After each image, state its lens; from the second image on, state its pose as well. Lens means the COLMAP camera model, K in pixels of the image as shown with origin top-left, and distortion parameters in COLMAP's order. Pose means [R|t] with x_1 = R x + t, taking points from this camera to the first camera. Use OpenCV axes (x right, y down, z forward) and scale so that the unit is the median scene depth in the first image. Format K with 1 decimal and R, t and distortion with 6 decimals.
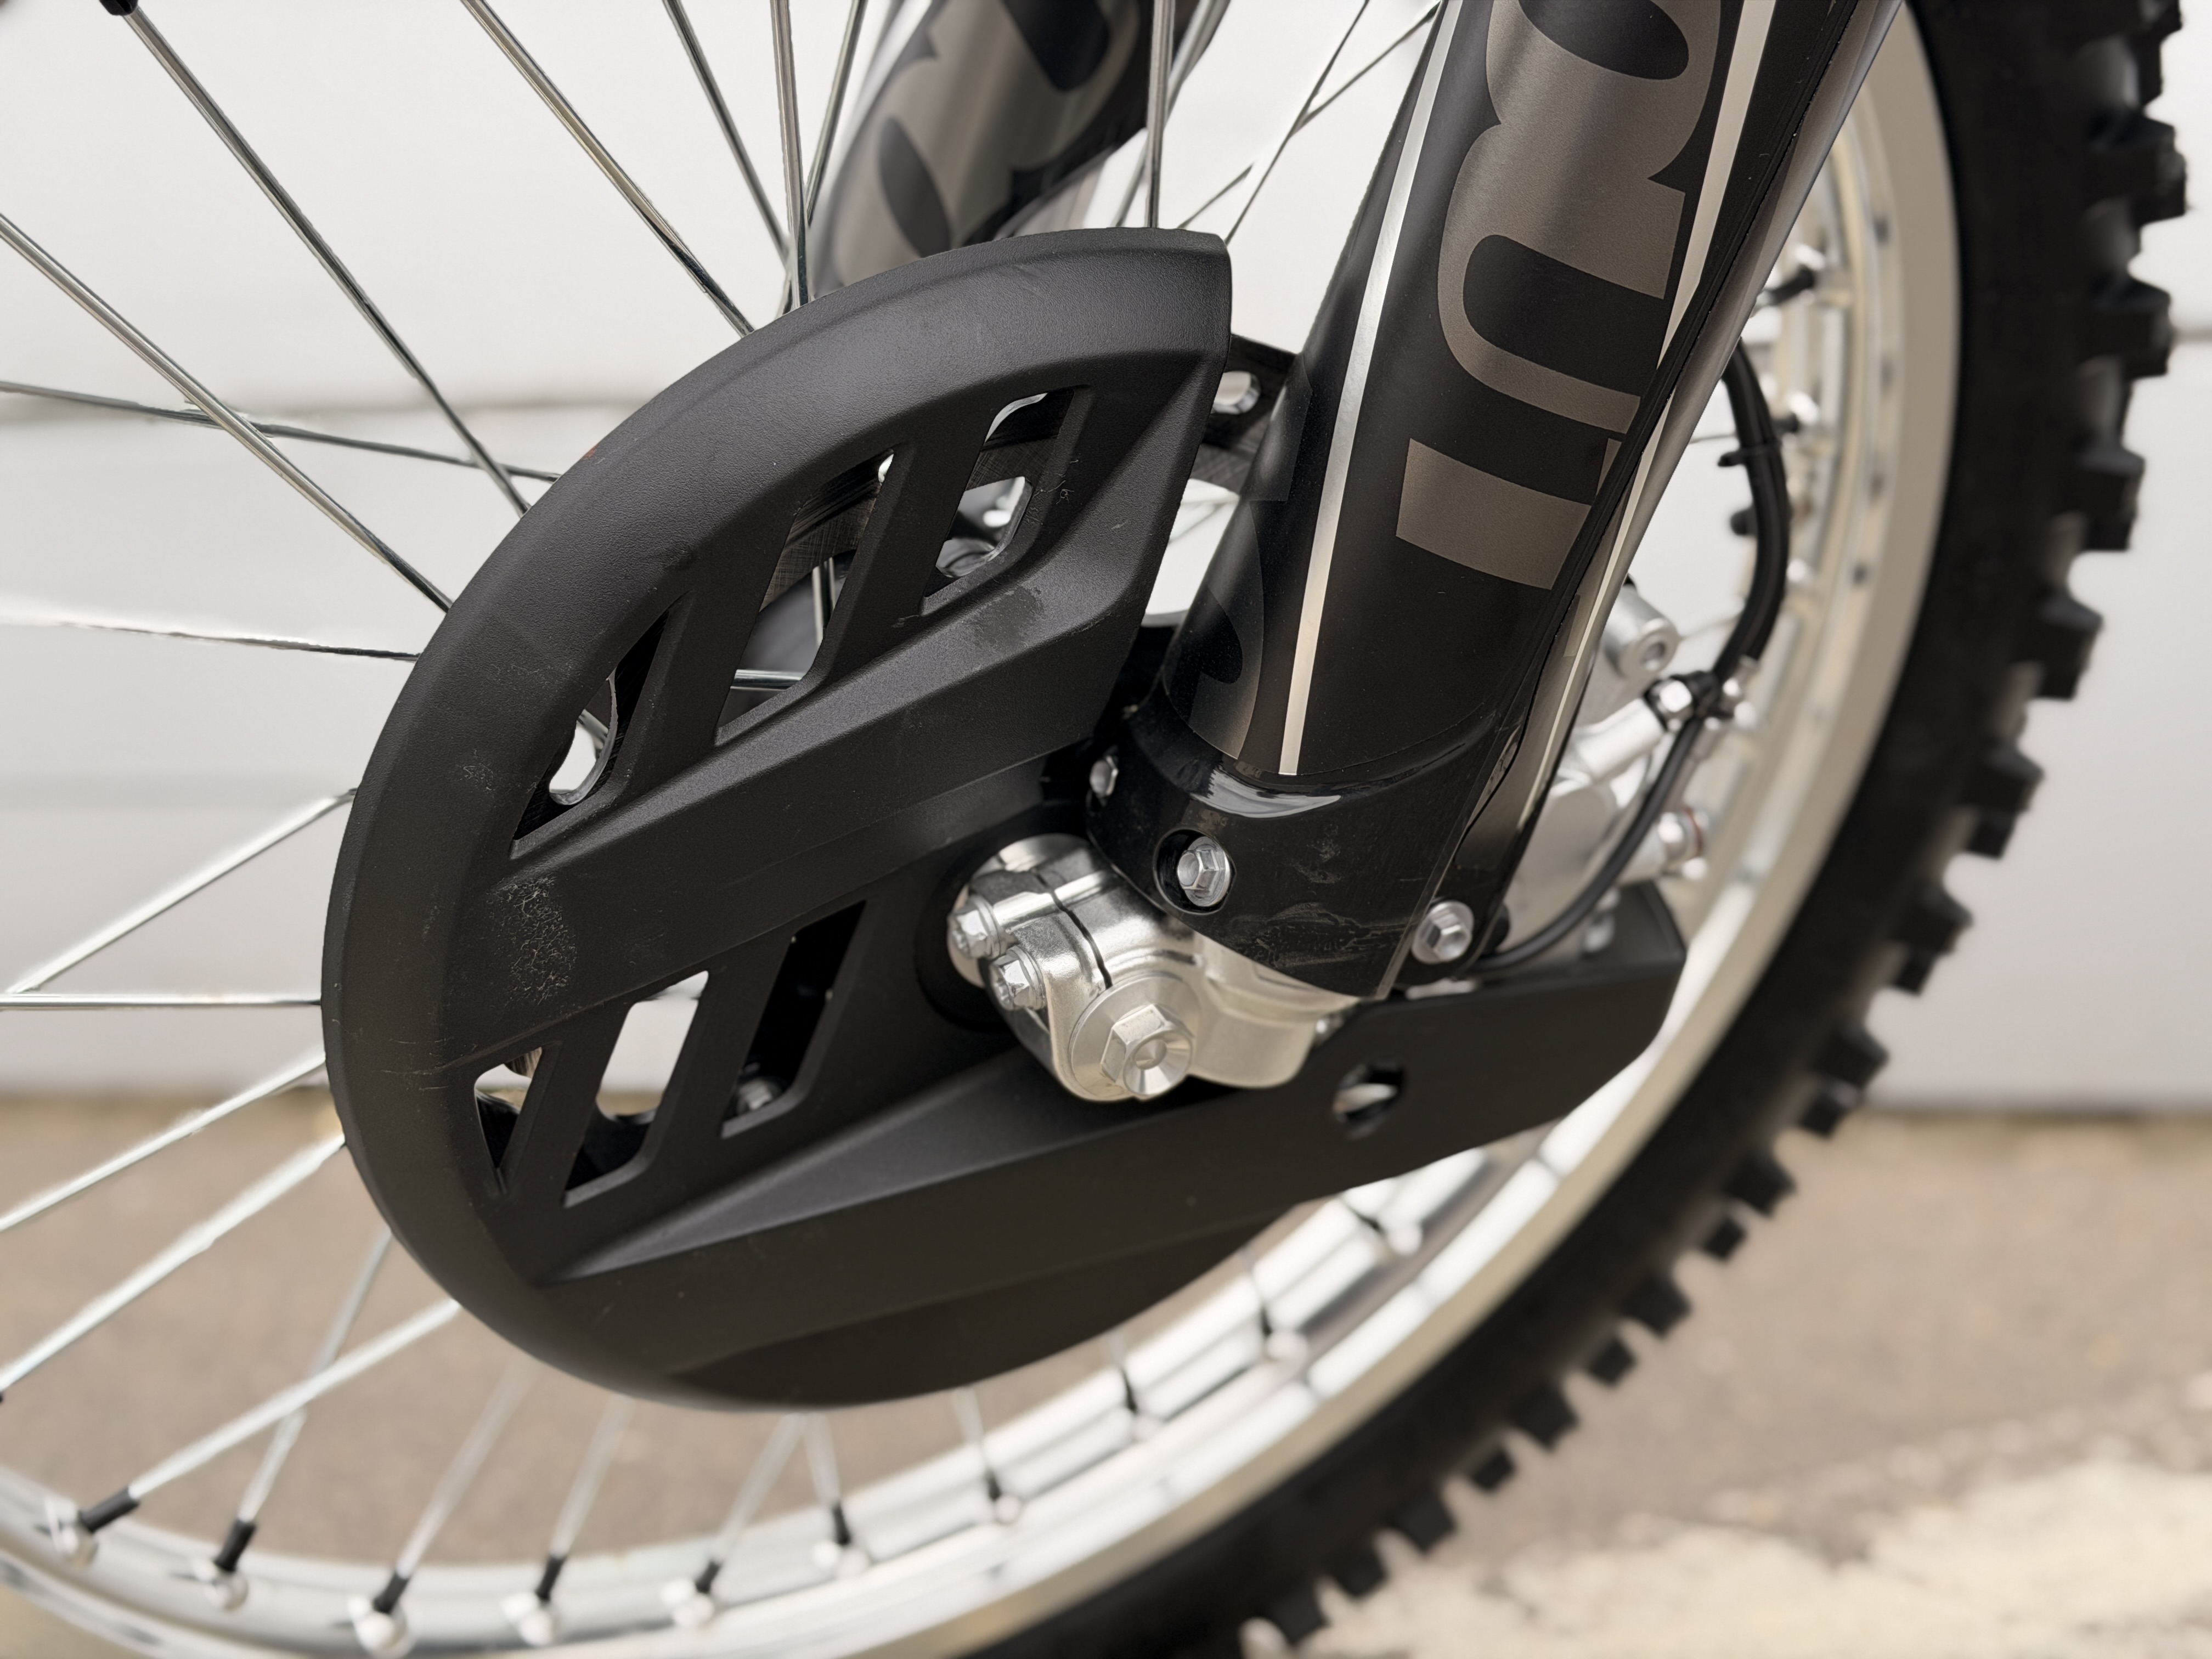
lens RADIAL K [[3123.5, 0, 1105.3], [0, 3123.5, 876.0], [0, 0, 1]] dist [0.175225, -0.401461]
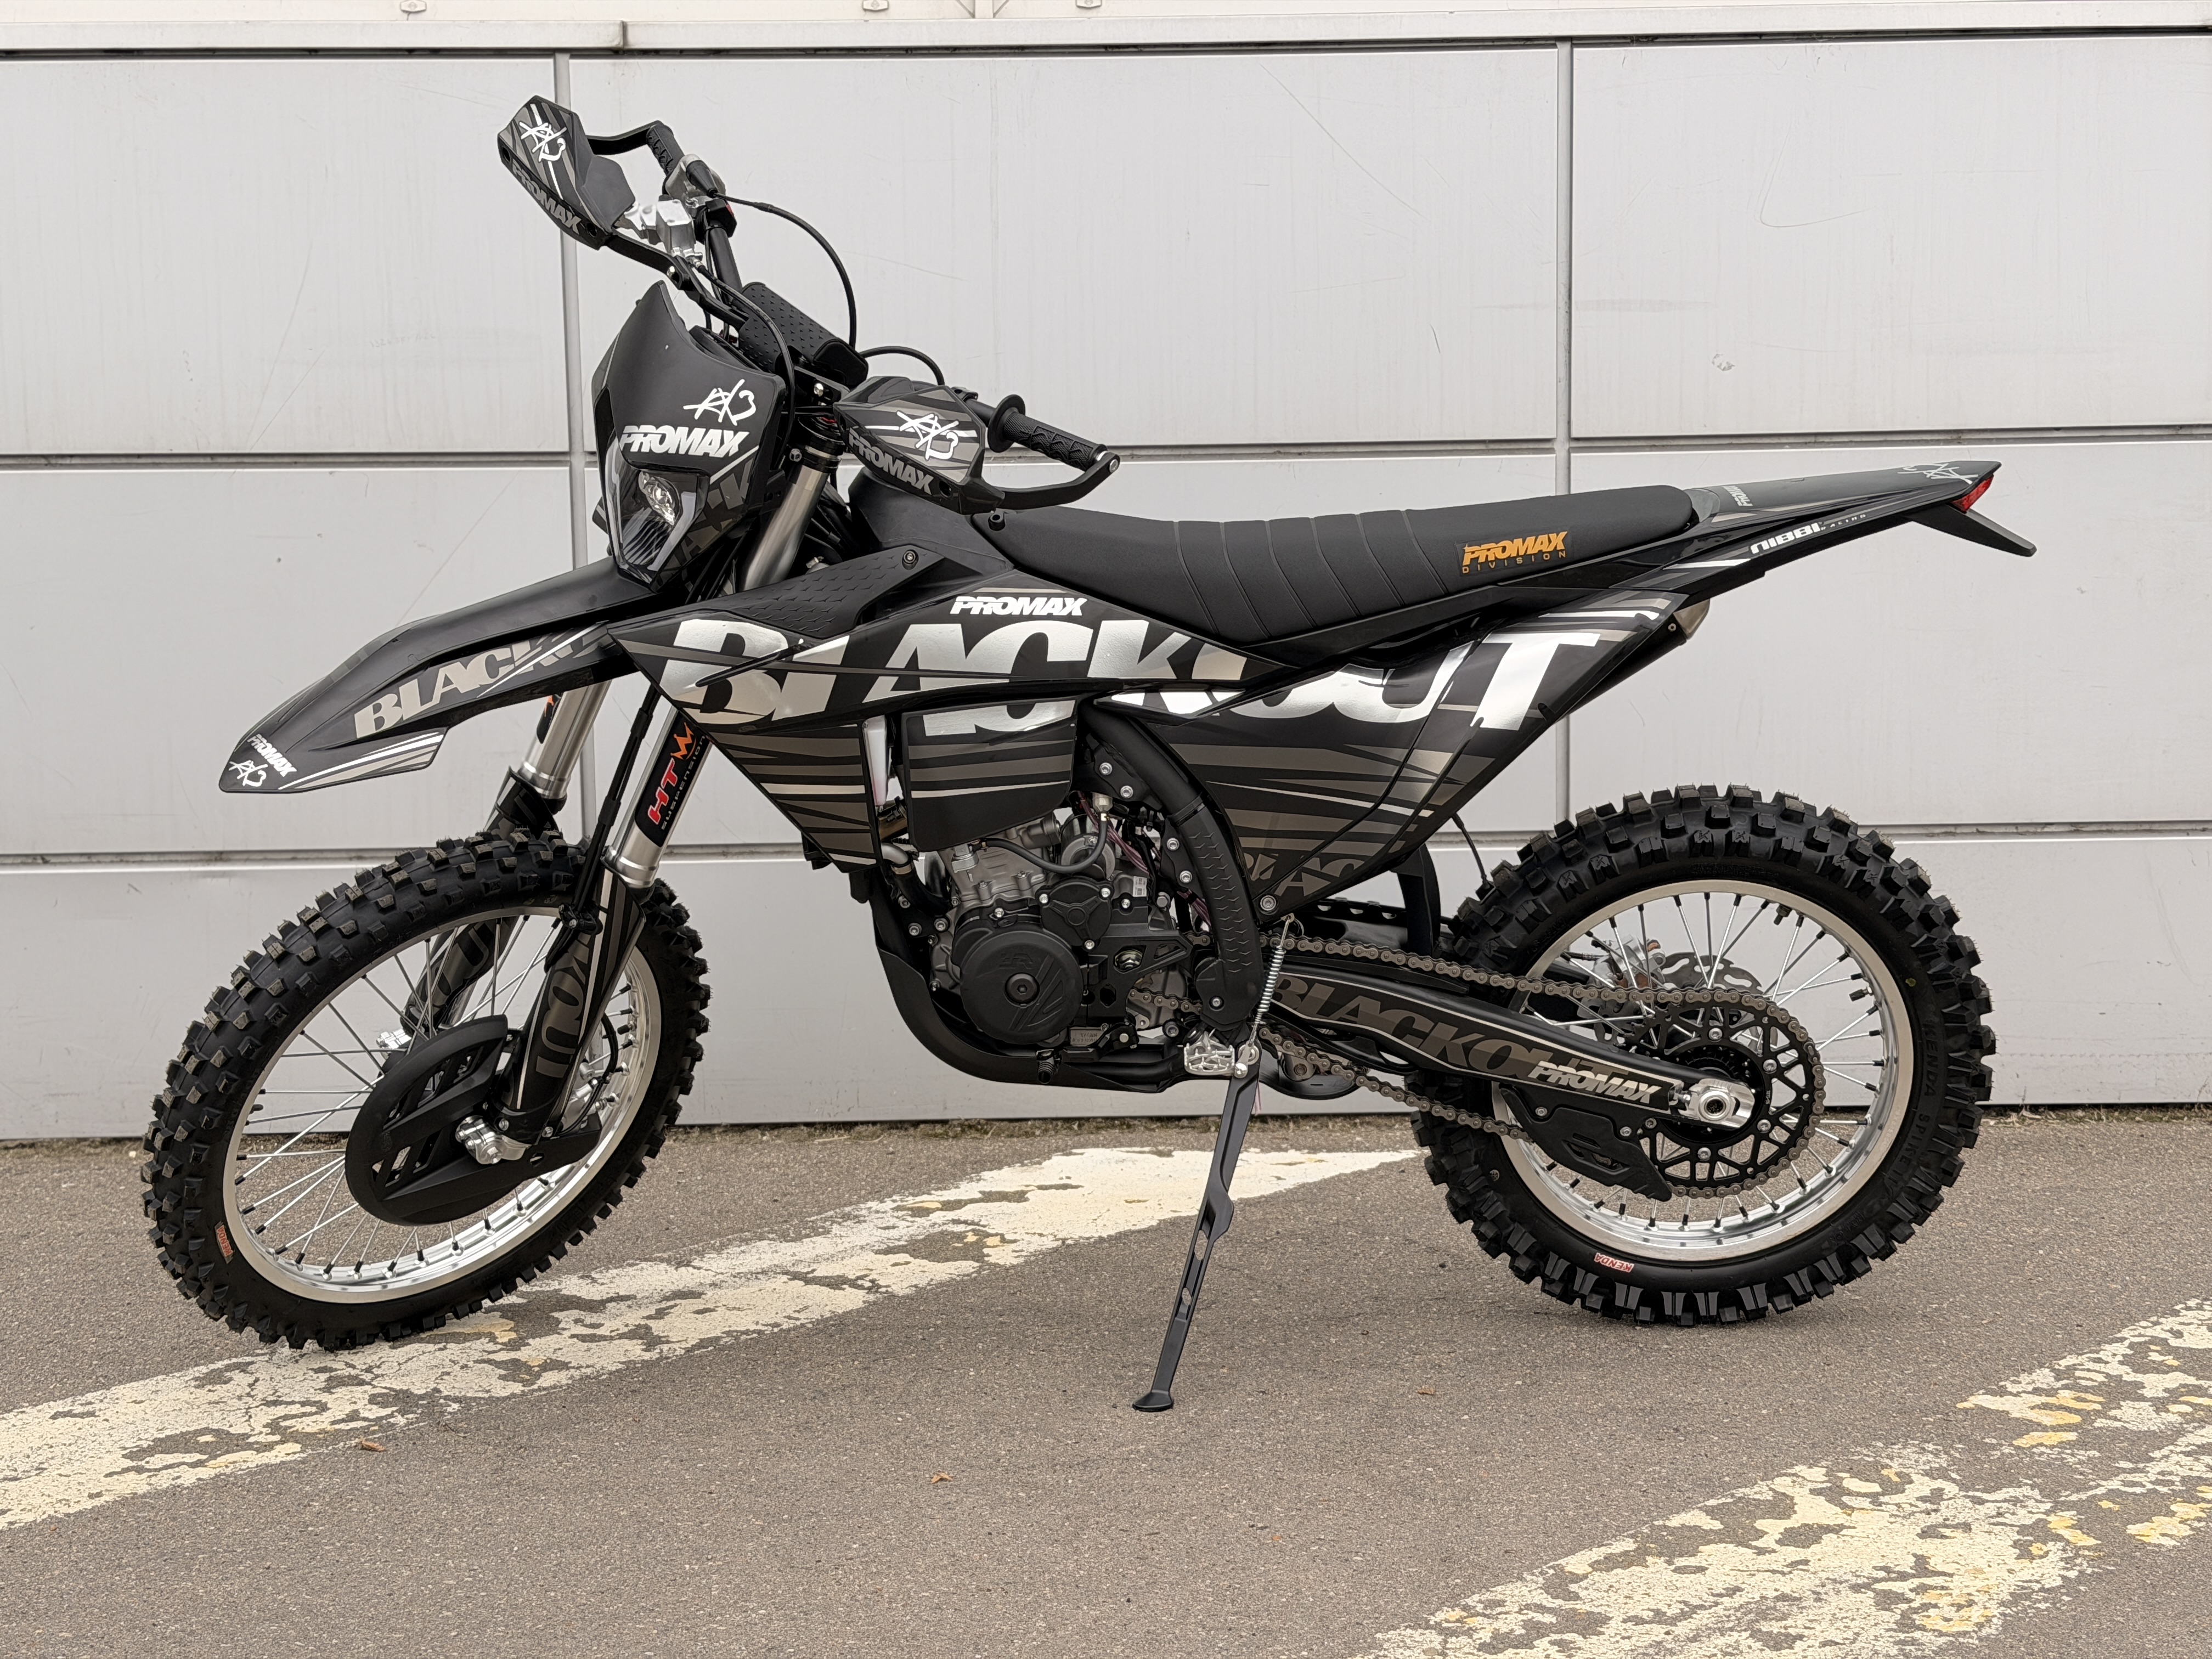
lens RADIAL K [[3123.5, 0, 1105.3], [0, 3123.5, 876.0], [0, 0, 1]] dist [0.175225, -0.401461]
pose [[0.975775, -0.014364, 0.218306, -0.129863], [0.009225, 0.999656, 0.024539, -0.530035], [-0.218584, -0.021930, 0.975572, -4.373659]]
